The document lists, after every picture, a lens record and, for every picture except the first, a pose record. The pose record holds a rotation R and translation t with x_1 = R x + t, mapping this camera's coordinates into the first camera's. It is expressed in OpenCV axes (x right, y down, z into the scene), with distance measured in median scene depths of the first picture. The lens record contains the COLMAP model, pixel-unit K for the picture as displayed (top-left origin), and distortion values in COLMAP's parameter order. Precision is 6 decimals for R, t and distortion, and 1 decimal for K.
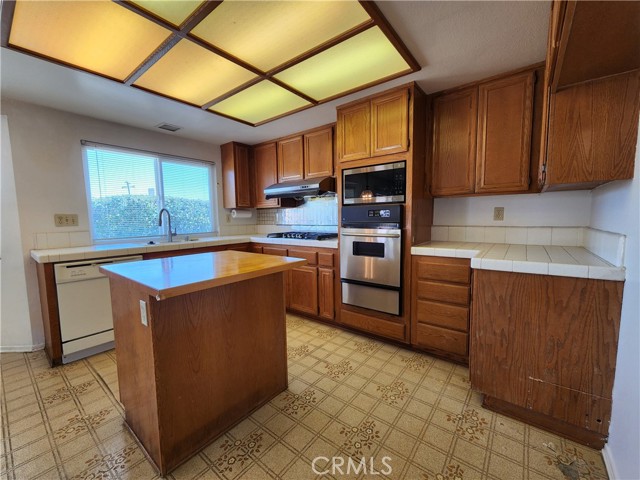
lens RADIAL K [[261.2, 0, 323.6], [0, 261.2, 240.6], [0, 0, 1]] dist [0.000866, -0.000880]
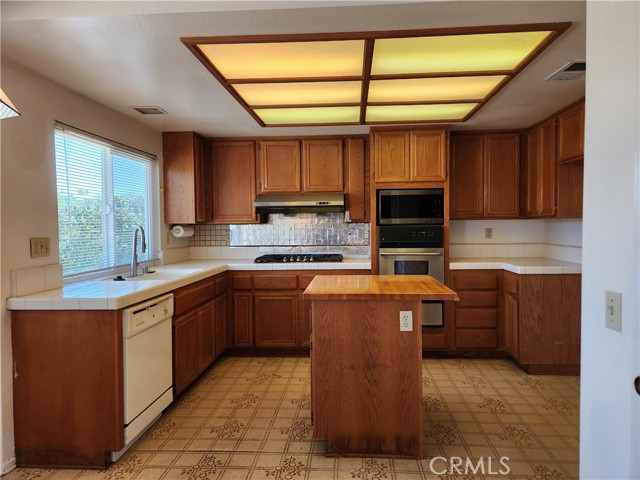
lens RADIAL K [[426.8, 0, 326.7], [0, 426.8, 240.0], [0, 0, 1]] dist [0.064708, -0.047175]
pose [[0.827821, -0.014015, 0.560818, -1.066807], [0.049891, 0.997566, -0.048714, -0.011057], [-0.558770, 0.068306, 0.826505, -0.239044]]
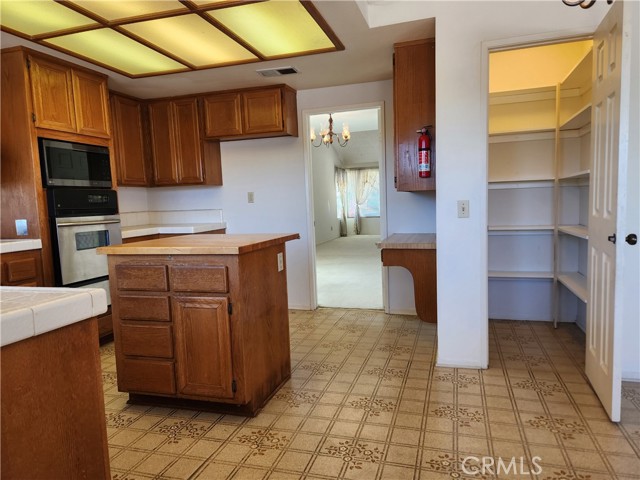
lens RADIAL K [[426.8, 0, 326.6], [0, 426.8, 242.3], [0, 0, 1]] dist [0.064708, -0.047175]
pose [[-0.356210, -0.063201, 0.932266, -1.437166], [0.127339, 0.985119, 0.115438, -0.025847], [-0.925688, 0.159834, -0.342862, 0.768294]]
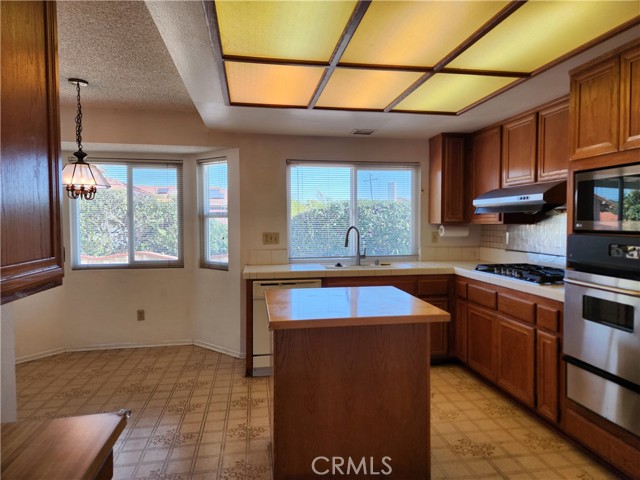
lens RADIAL K [[426.8, 0, 331.2], [0, 426.8, 236.0], [0, 0, 1]] dist [0.064708, -0.047175]
pose [[0.743234, 0.036594, -0.668030, 0.346903], [-0.069485, 0.997325, -0.022675, -0.069001], [0.665414, 0.063271, 0.743789, -0.108293]]
